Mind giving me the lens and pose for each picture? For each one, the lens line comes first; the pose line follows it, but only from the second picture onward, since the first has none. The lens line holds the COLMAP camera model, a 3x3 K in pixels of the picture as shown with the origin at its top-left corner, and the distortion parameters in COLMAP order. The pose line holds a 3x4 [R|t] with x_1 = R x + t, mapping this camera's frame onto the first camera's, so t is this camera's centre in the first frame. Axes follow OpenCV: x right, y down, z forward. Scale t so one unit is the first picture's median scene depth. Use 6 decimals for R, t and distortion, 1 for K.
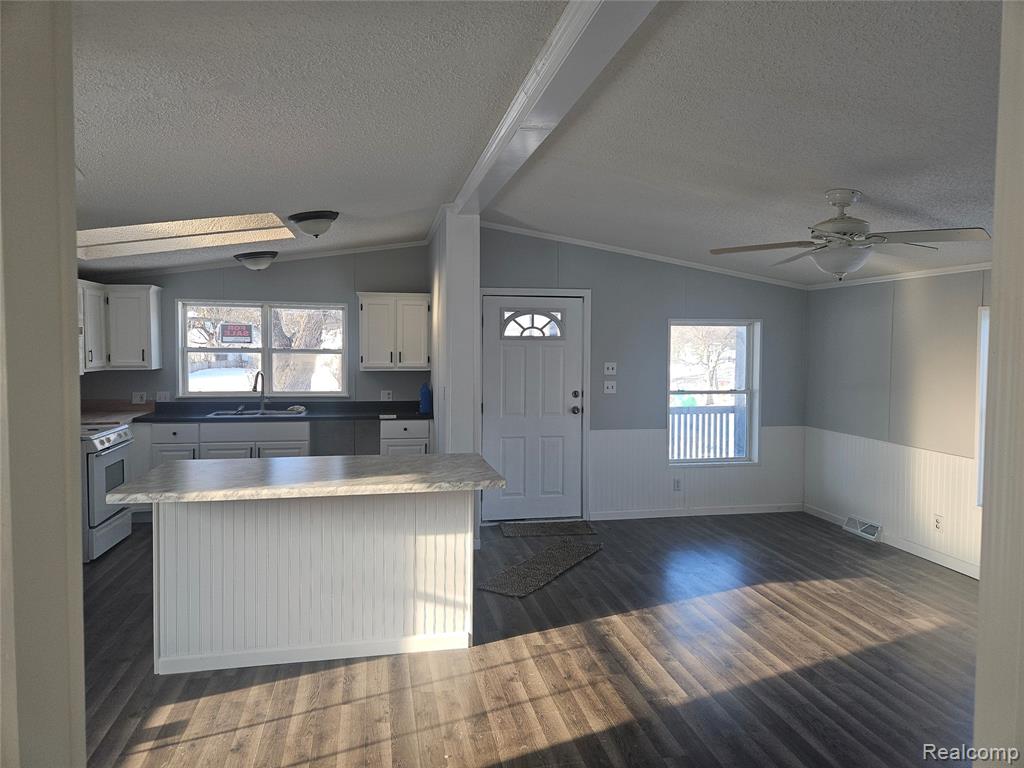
lens RADIAL K [[679.7, 0, 512.0], [0, 679.7, 384.0], [0, 0, 1]] dist [0.098348, -0.098995]
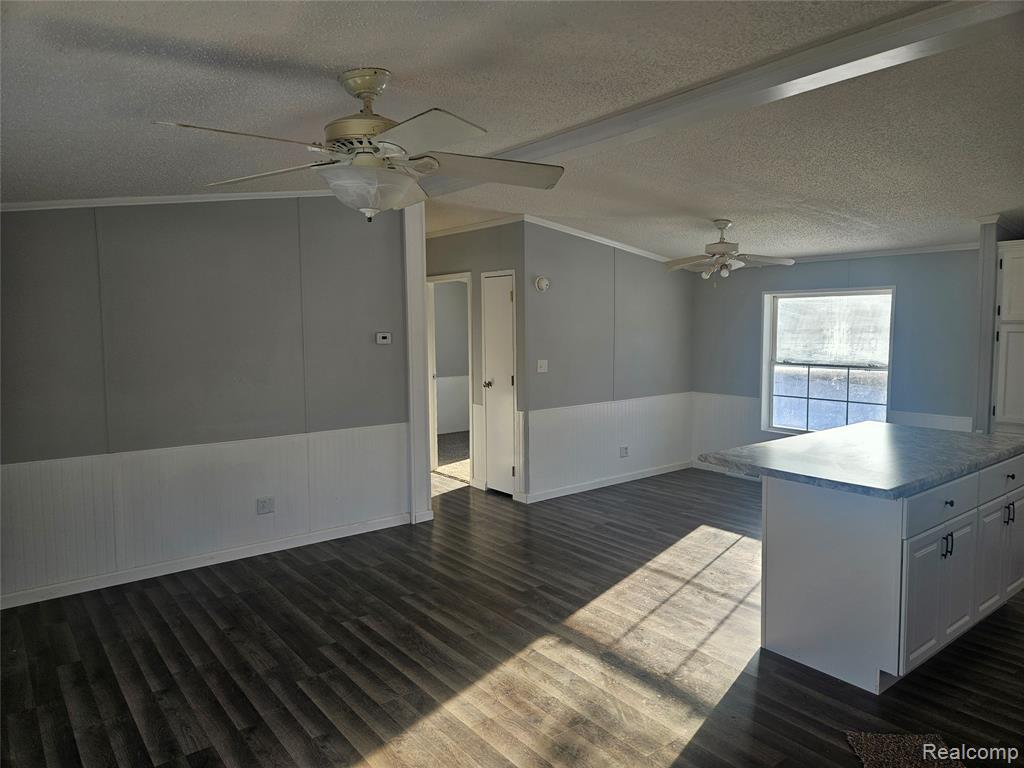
lens RADIAL K [[679.7, 0, 512.0], [0, 679.7, 384.0], [0, 0, 1]] dist [0.098348, -0.098995]
pose [[-0.893063, 0.043997, -0.447775, 0.558521], [-0.022747, 0.989520, 0.142594, -0.082699], [0.449356, 0.137531, -0.882703, 1.405503]]
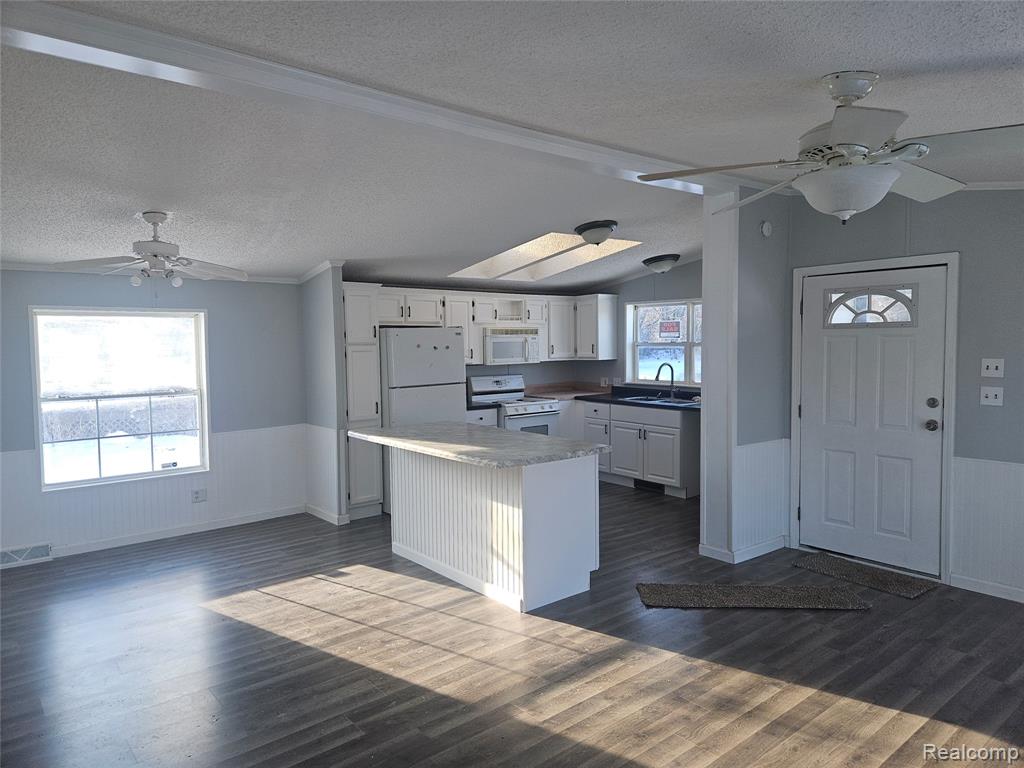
lens RADIAL K [[679.7, 0, 512.0], [0, 679.7, 384.0], [0, 0, 1]] dist [0.098348, -0.098995]
pose [[0.473853, 0.046016, -0.879401, 0.760227], [-0.038903, 0.998753, 0.031299, -0.014587], [0.879744, 0.019380, 0.475052, 0.393953]]
